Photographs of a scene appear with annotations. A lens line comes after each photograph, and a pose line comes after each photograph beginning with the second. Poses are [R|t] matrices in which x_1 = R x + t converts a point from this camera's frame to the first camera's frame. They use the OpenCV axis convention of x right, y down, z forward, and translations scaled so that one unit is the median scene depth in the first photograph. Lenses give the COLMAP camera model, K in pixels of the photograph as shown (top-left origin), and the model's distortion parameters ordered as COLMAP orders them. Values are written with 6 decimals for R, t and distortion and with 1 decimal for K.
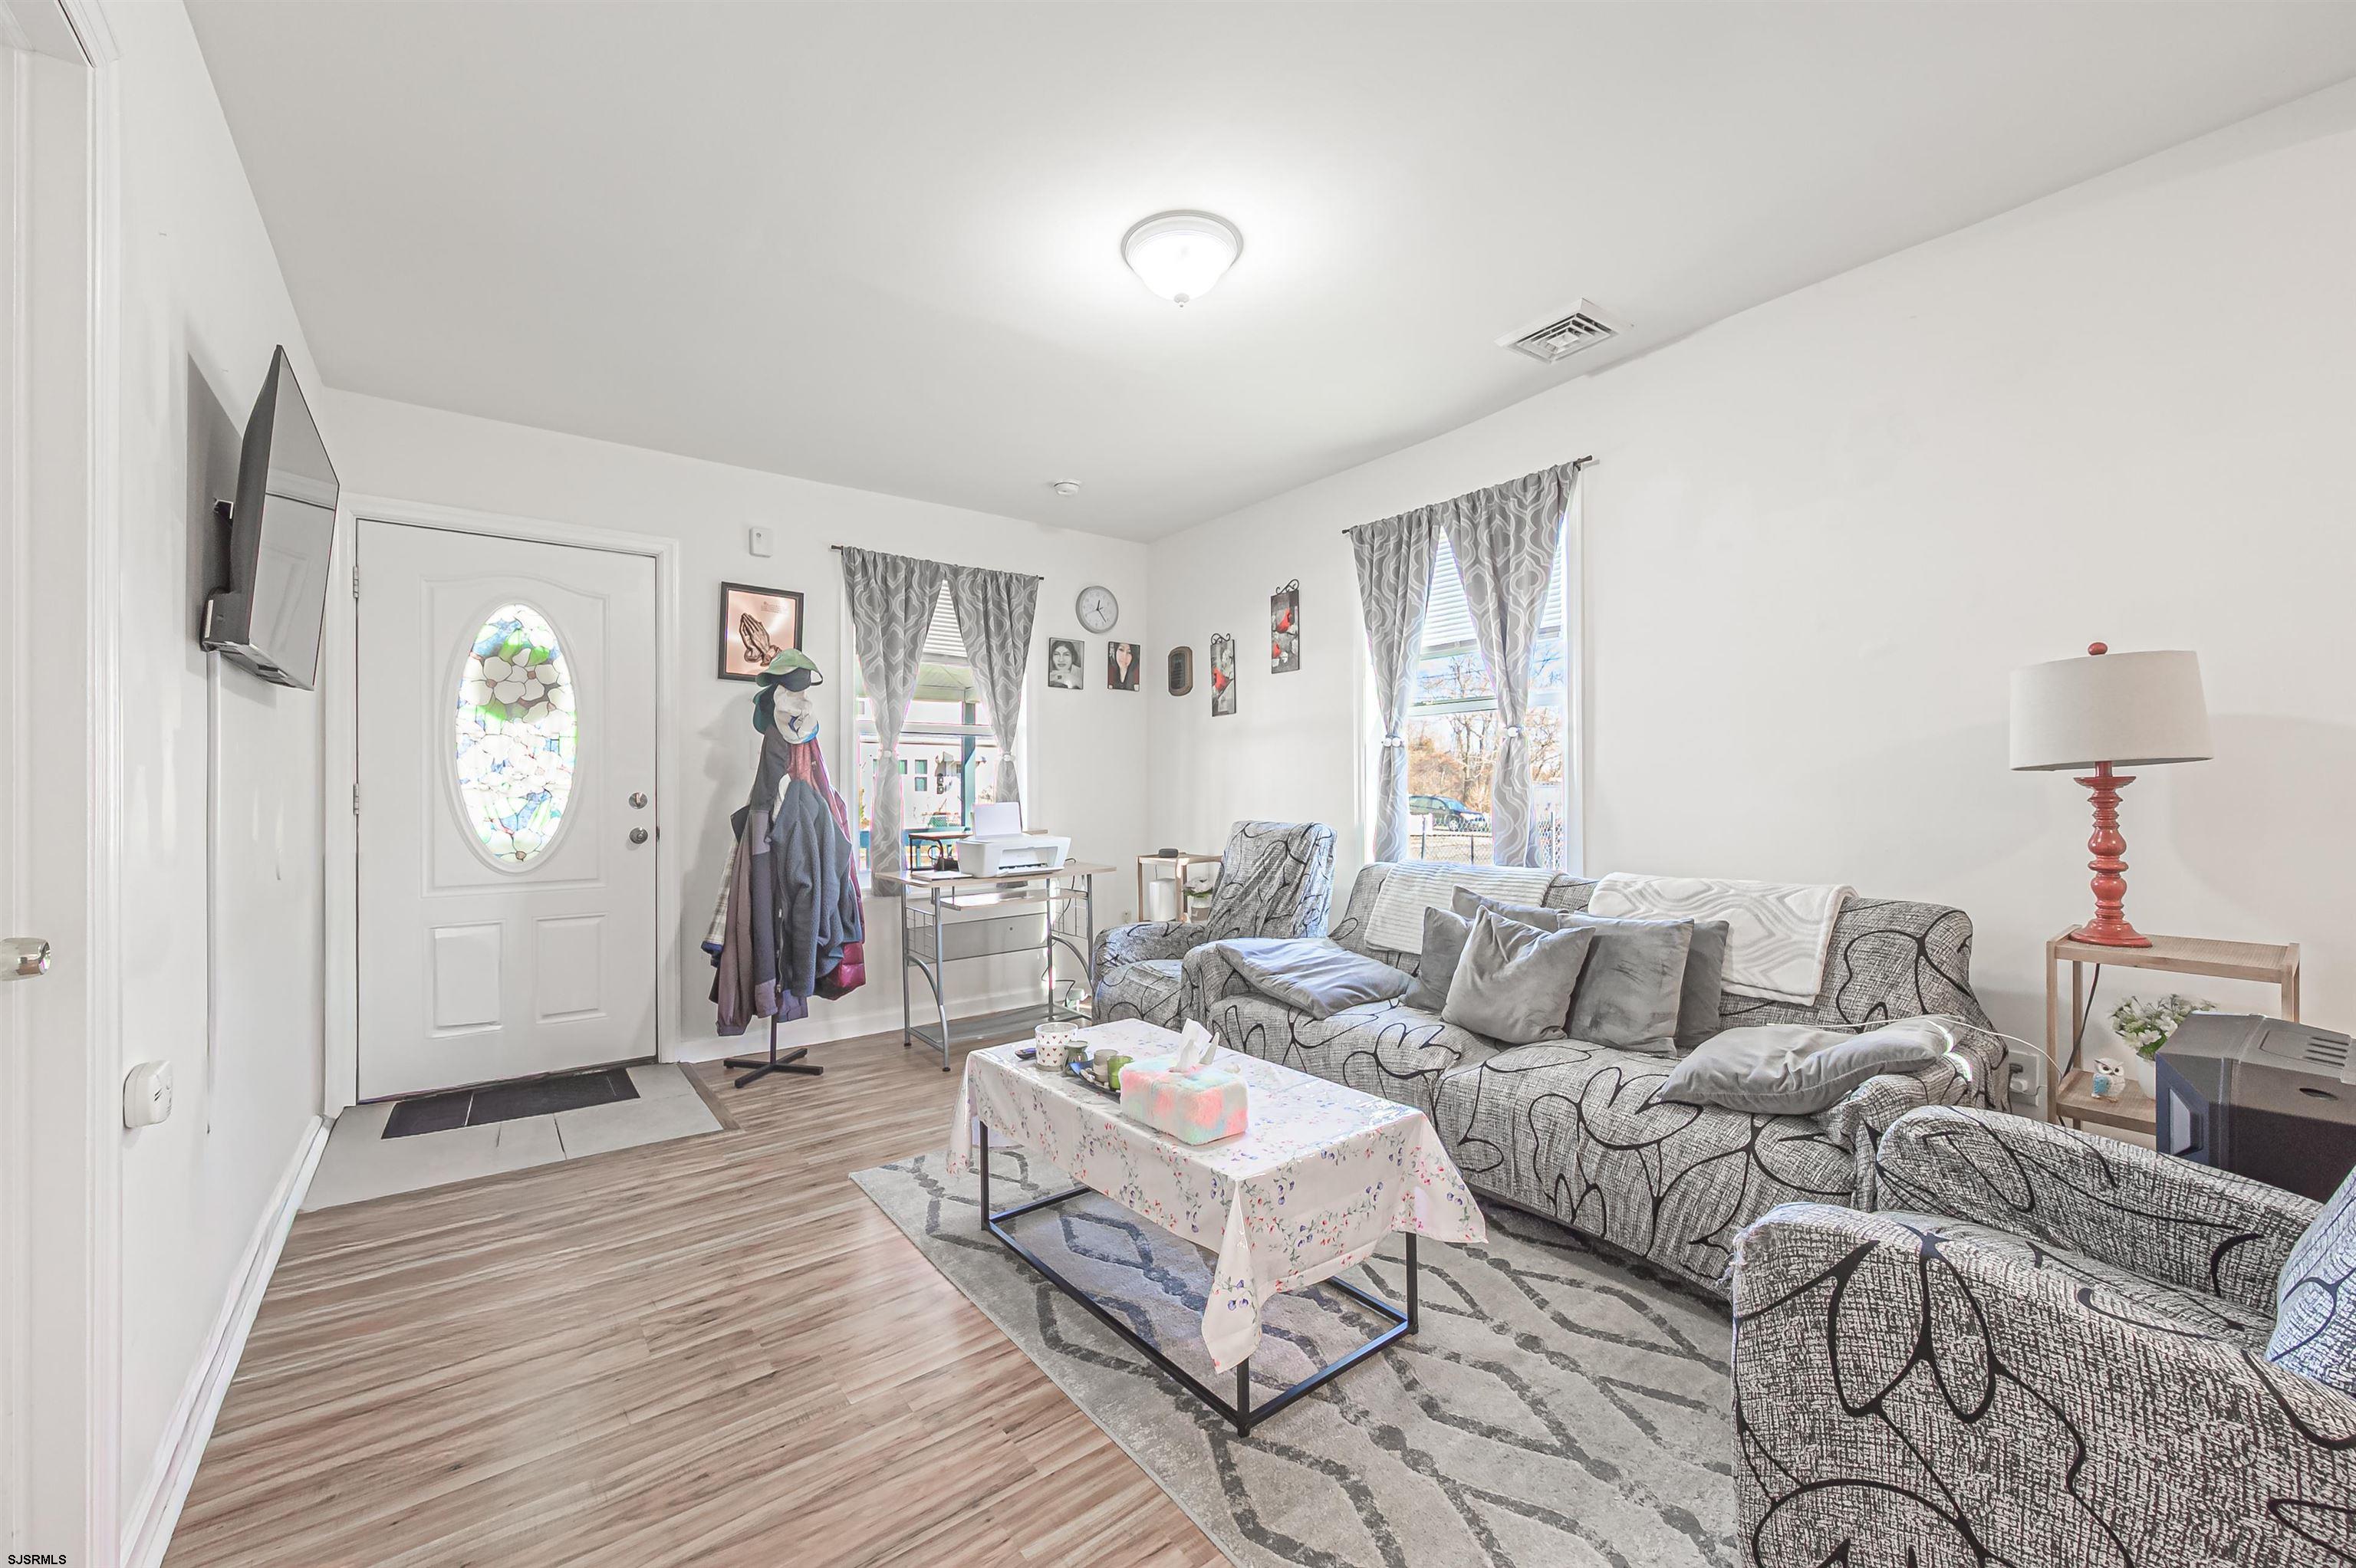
lens RADIAL K [[933.7, 0, 1179.2], [0, 933.7, 783.0], [0, 0, 1]] dist [-0.001726, -0.000158]
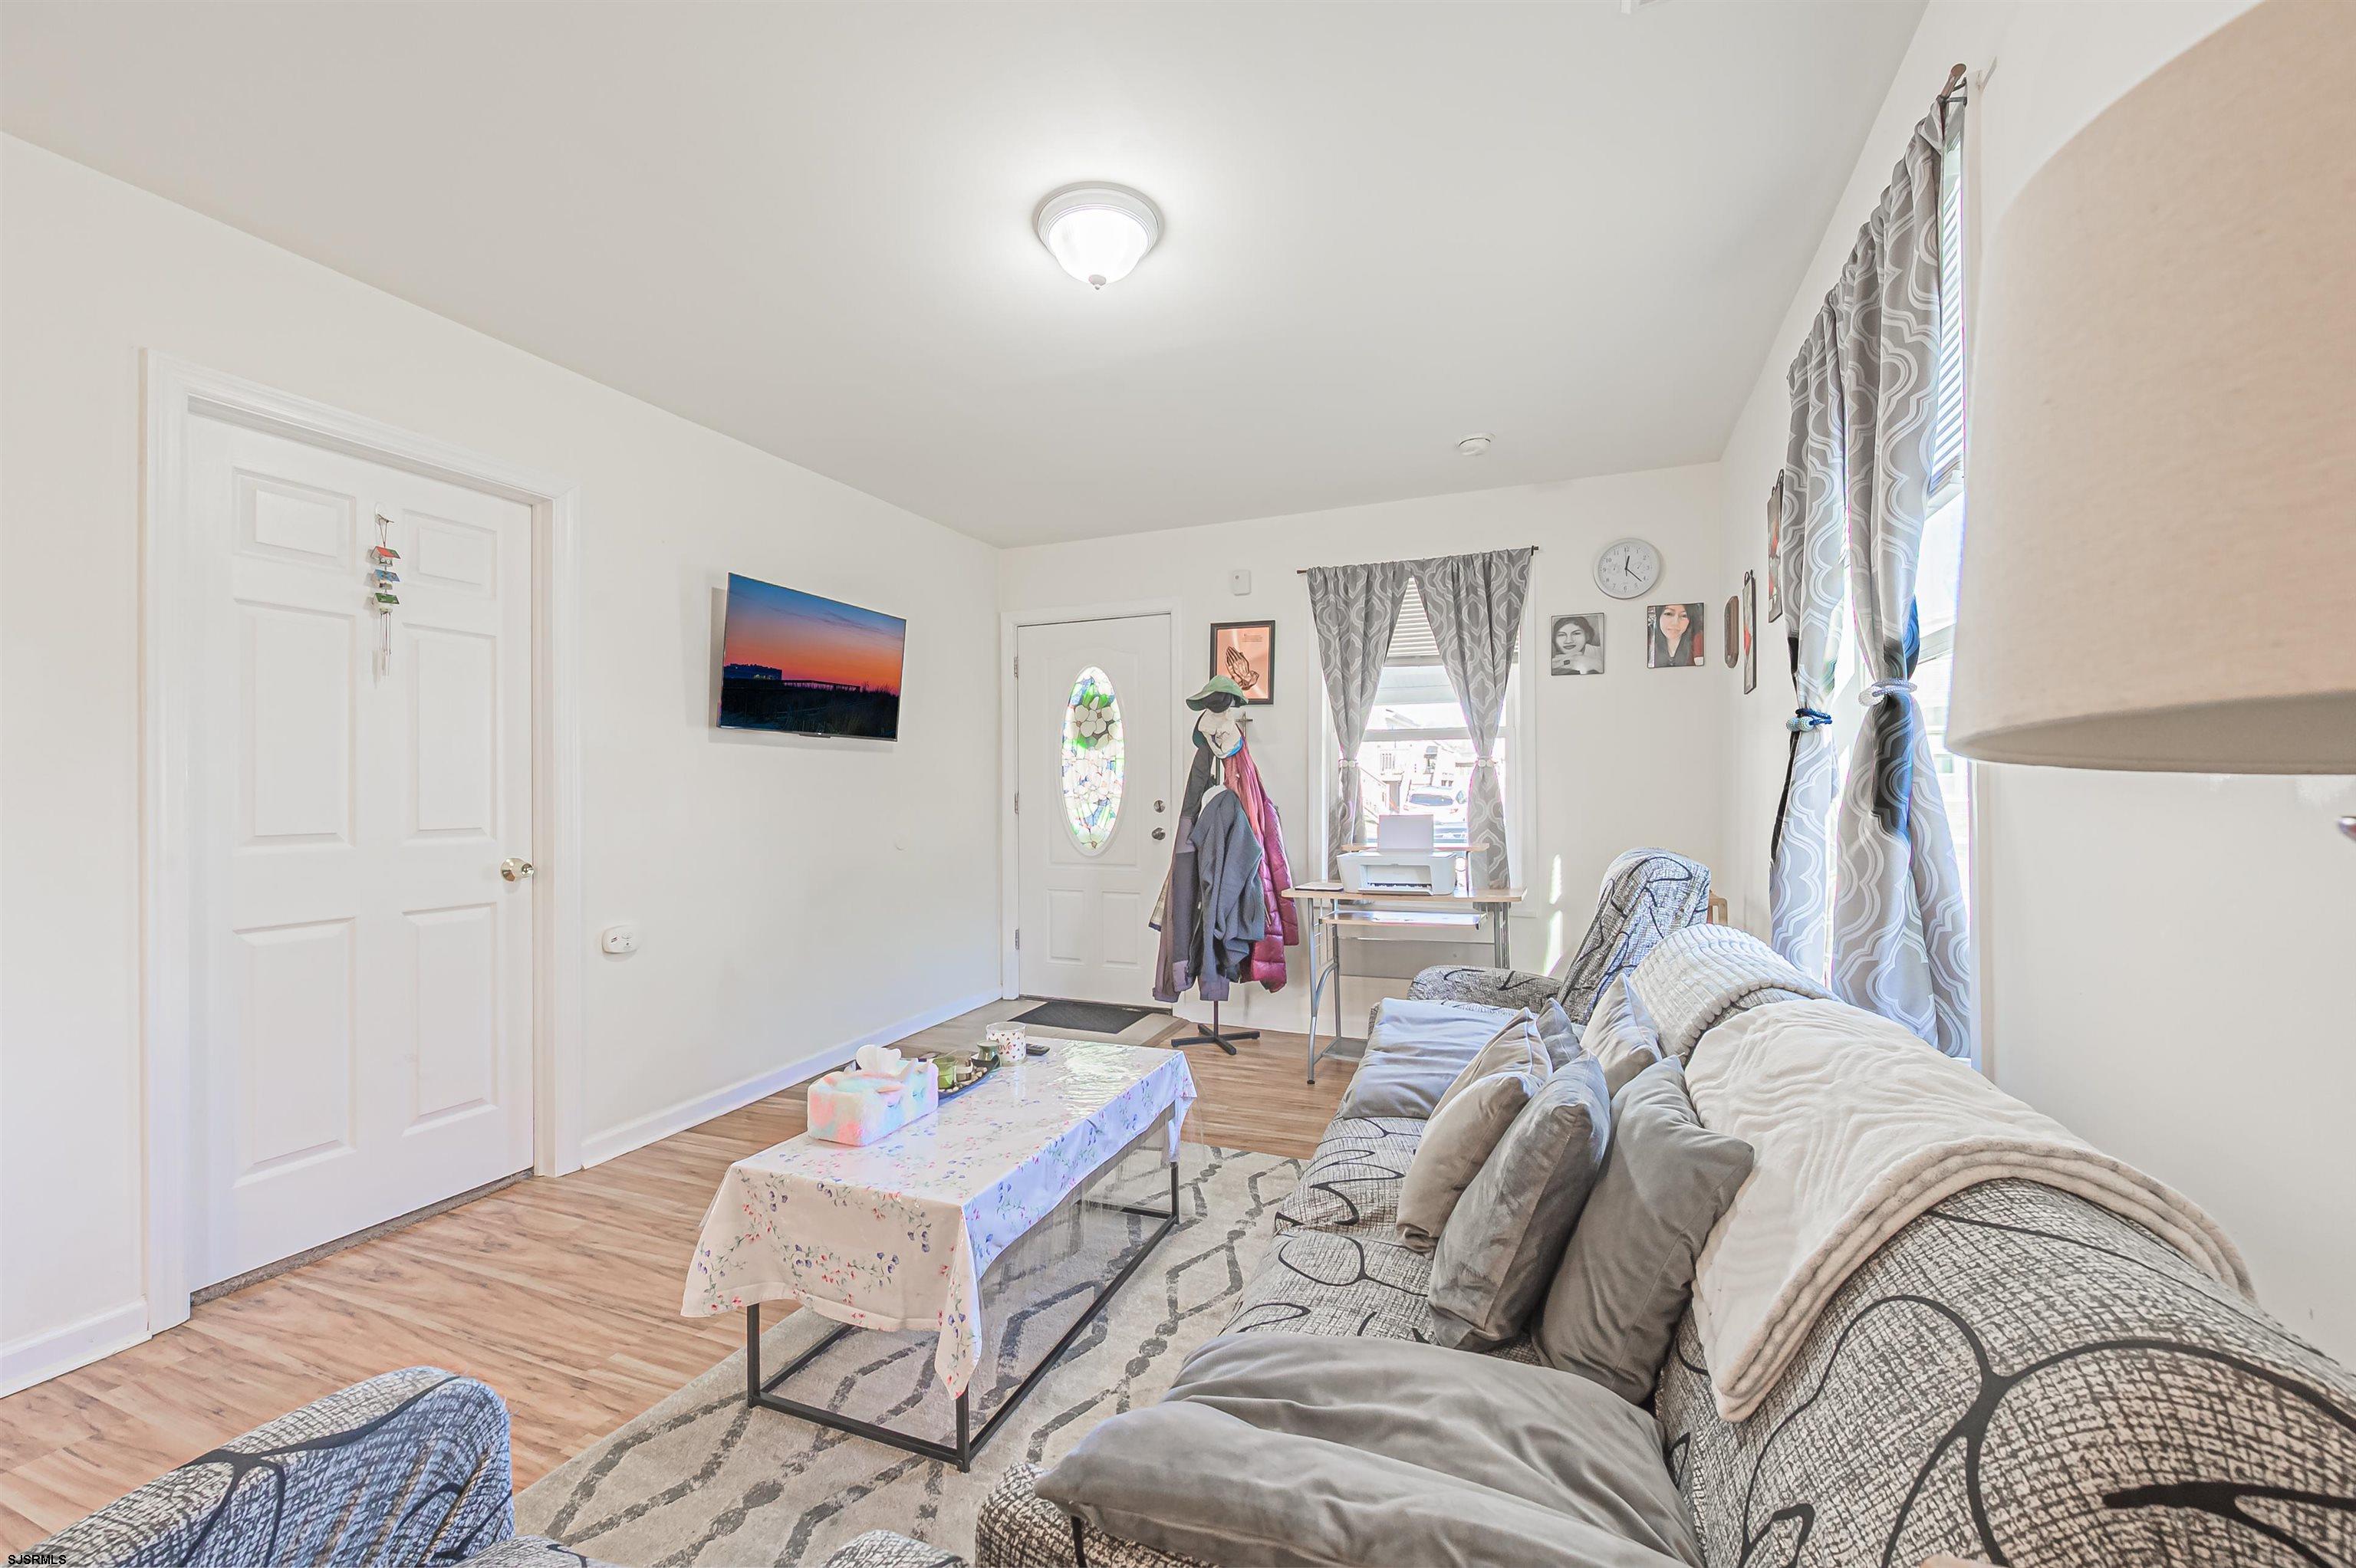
lens RADIAL K [[933.7, 0, 1172.7], [0, 933.7, 784.6], [0, 0, 1]] dist [-0.001726, -0.000158]
pose [[0.496555, -0.005257, -0.867989, 0.566541], [0.006040, 0.999978, -0.002601, -0.007849], [0.867984, -0.003951, 0.496576, 0.400650]]
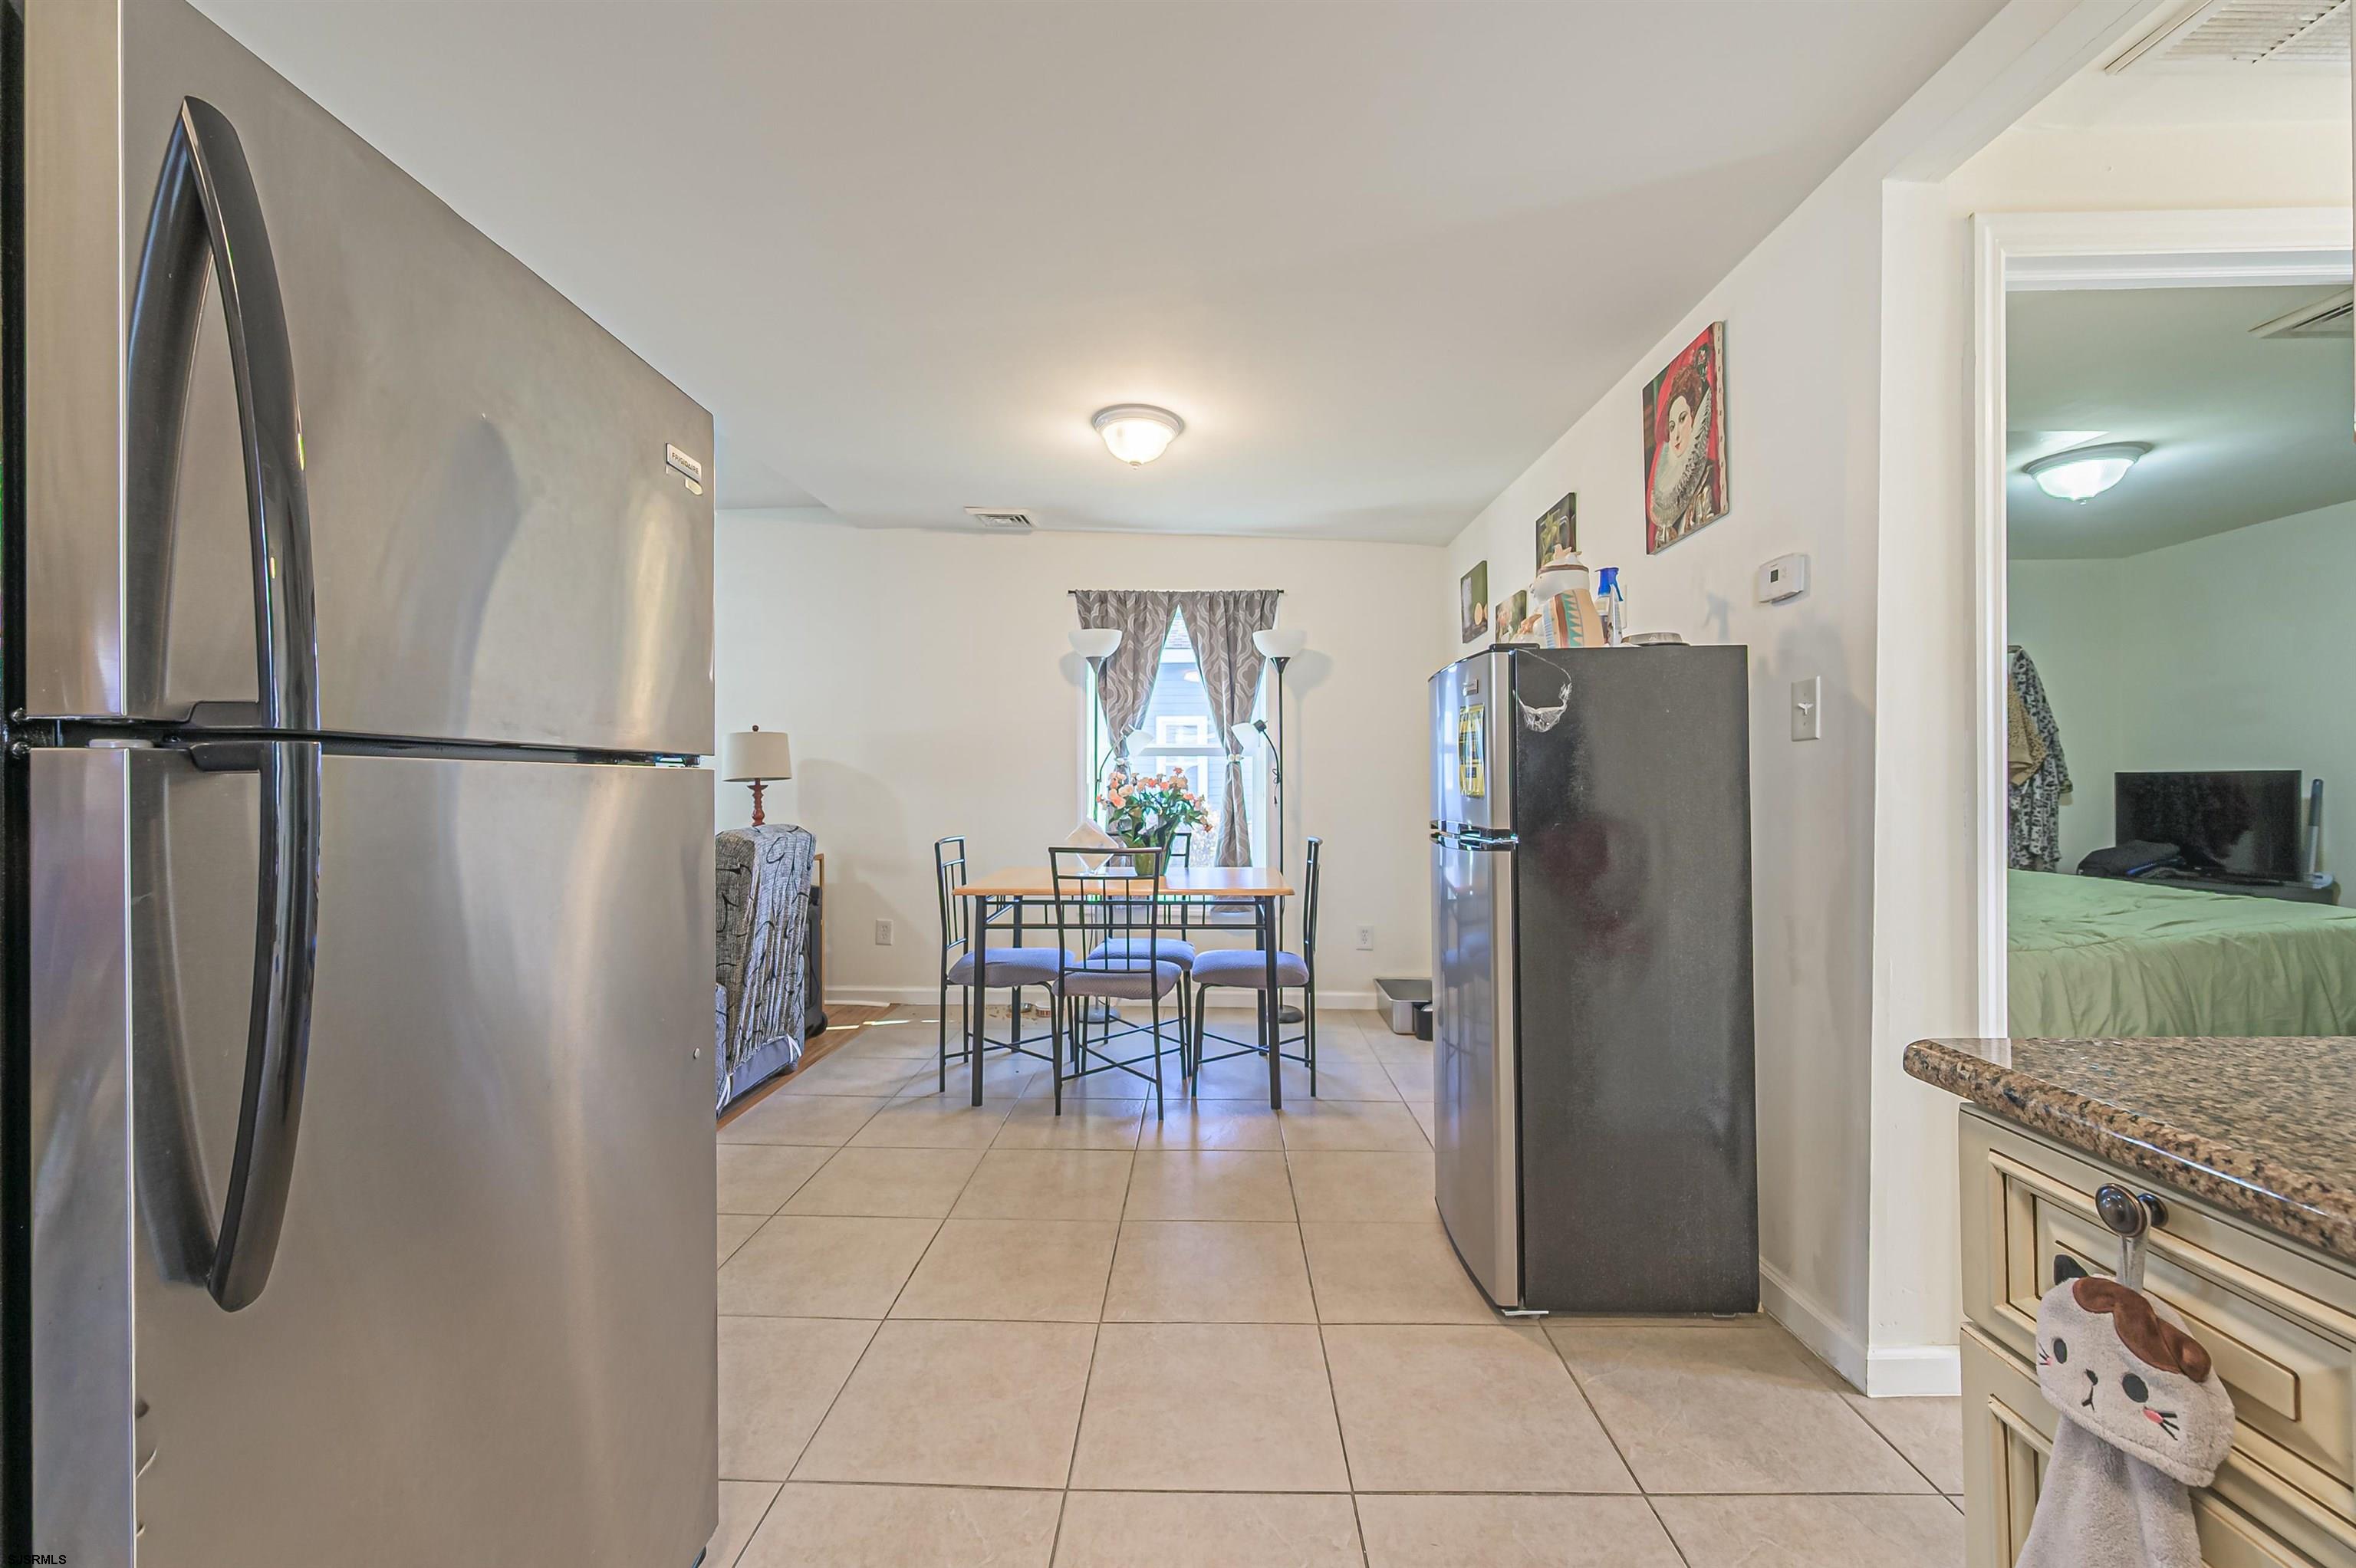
lens RADIAL K [[933.7, 0, 1175.2], [0, 933.7, 778.1], [0, 0, 1]] dist [-0.001726, -0.000158]
pose [[0.645644, 0.008697, 0.763589, -0.047011], [-0.004824, 0.999962, -0.007311, -0.006556], [-0.763623, 0.001037, 0.645661, -0.689400]]
